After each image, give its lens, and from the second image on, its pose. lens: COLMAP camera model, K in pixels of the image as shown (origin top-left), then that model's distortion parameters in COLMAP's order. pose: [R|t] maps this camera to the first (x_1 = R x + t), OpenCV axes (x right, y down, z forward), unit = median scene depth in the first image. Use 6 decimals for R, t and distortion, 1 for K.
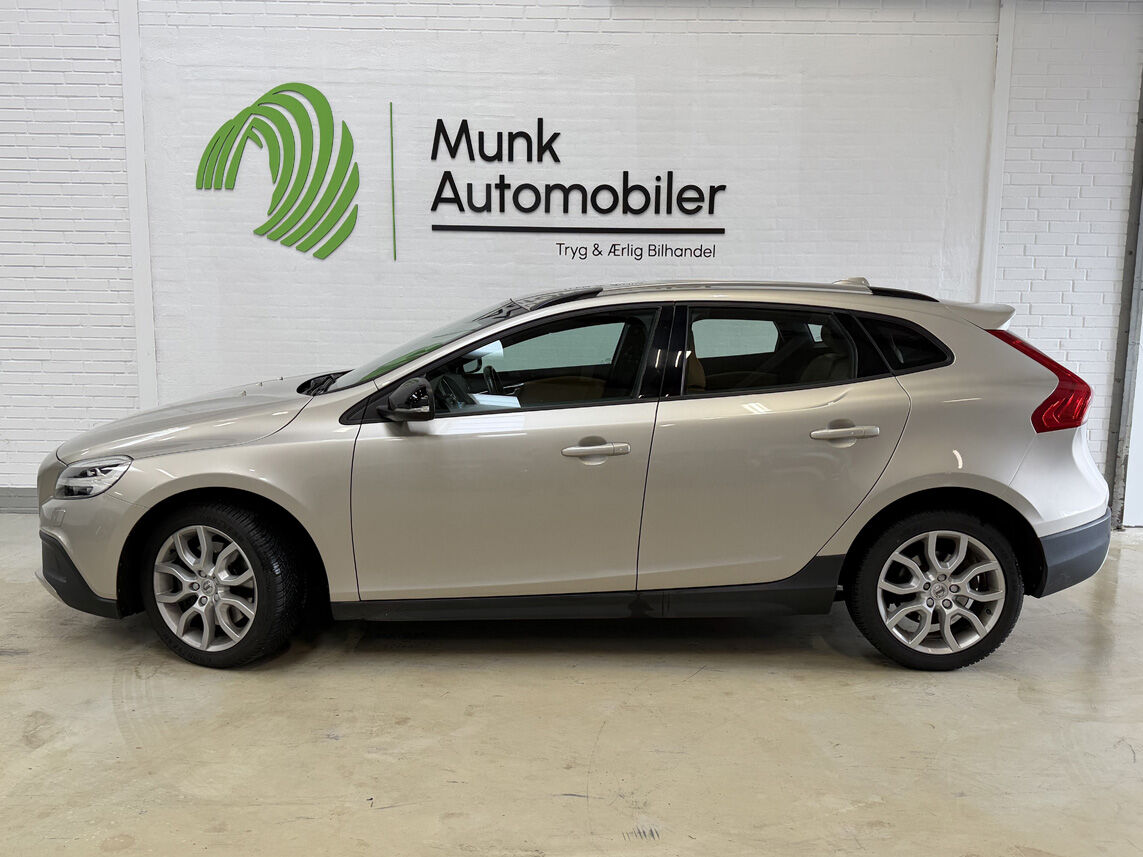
lens RADIAL K [[1062.1, 0, 604.9], [0, 1062.1, 436.6], [0, 0, 1]] dist [-0.000678, 0.000000]
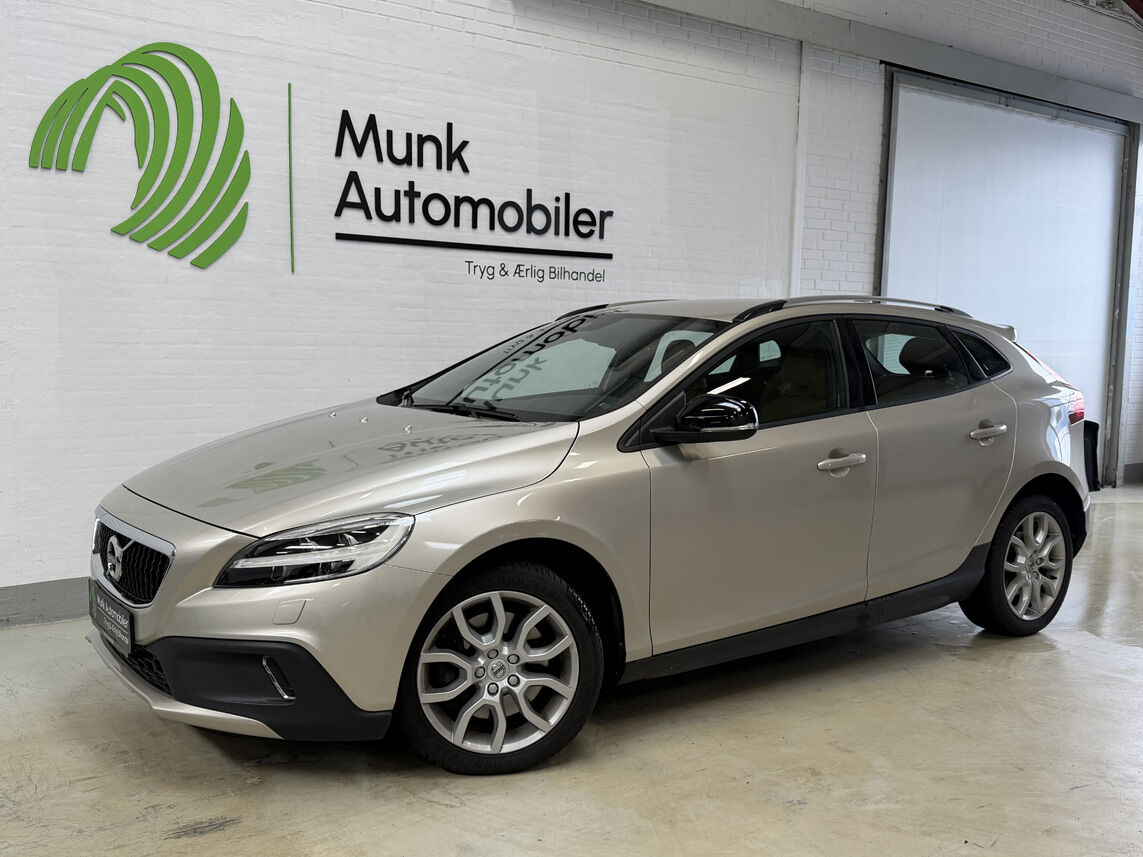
lens RADIAL K [[1062.1, 0, 598.5], [0, 1062.1, 428.8], [0, 0, 1]] dist [-0.000678, 0.000000]
pose [[0.824449, -0.046311, 0.564039, -0.476775], [0.076780, 0.996584, -0.030403, -0.002860], [-0.560704, 0.068373, 0.825188, 0.199064]]
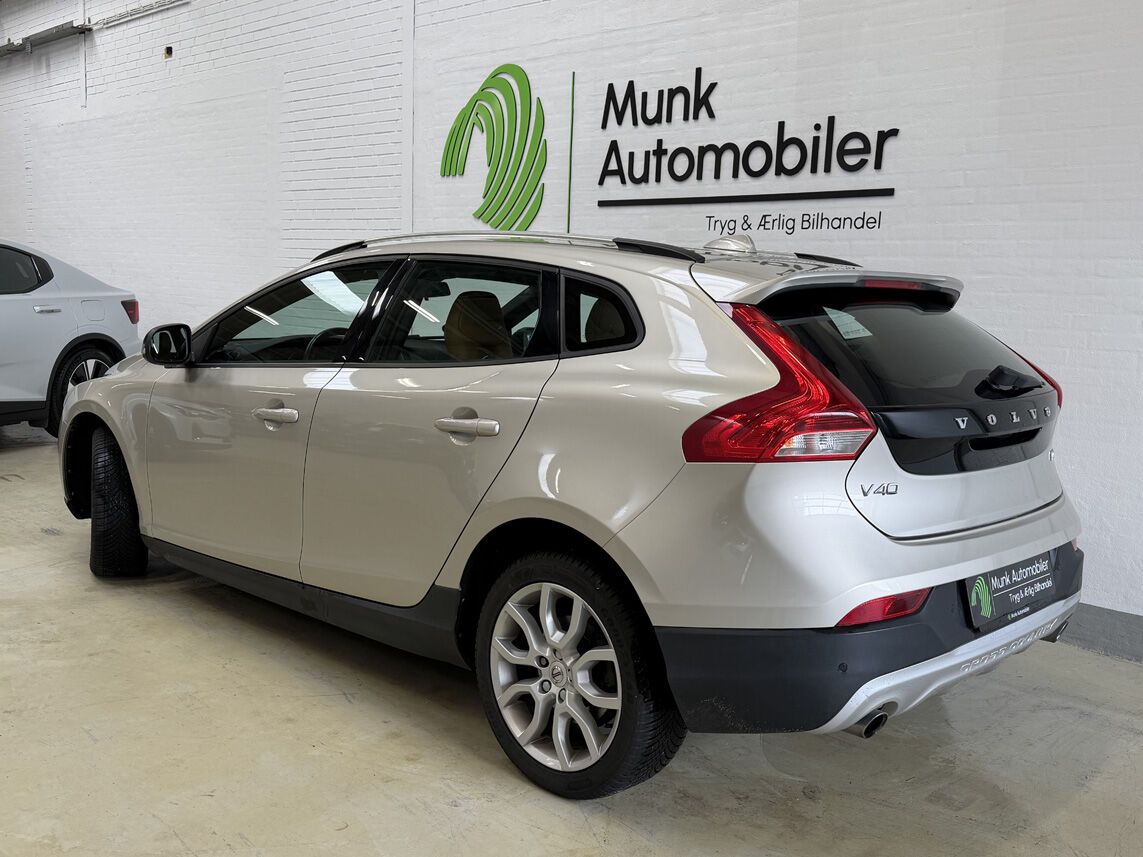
lens RADIAL K [[1141.7, 0, 571.2], [0, 1141.7, 428.2], [0, 0, 1]] dist [0.033936, 0.000000]
pose [[0.687188, 0.100233, -0.719532, 0.548814], [-0.136525, 0.990607, 0.007606, -0.010447], [0.713536, 0.093007, 0.694418, 0.322997]]
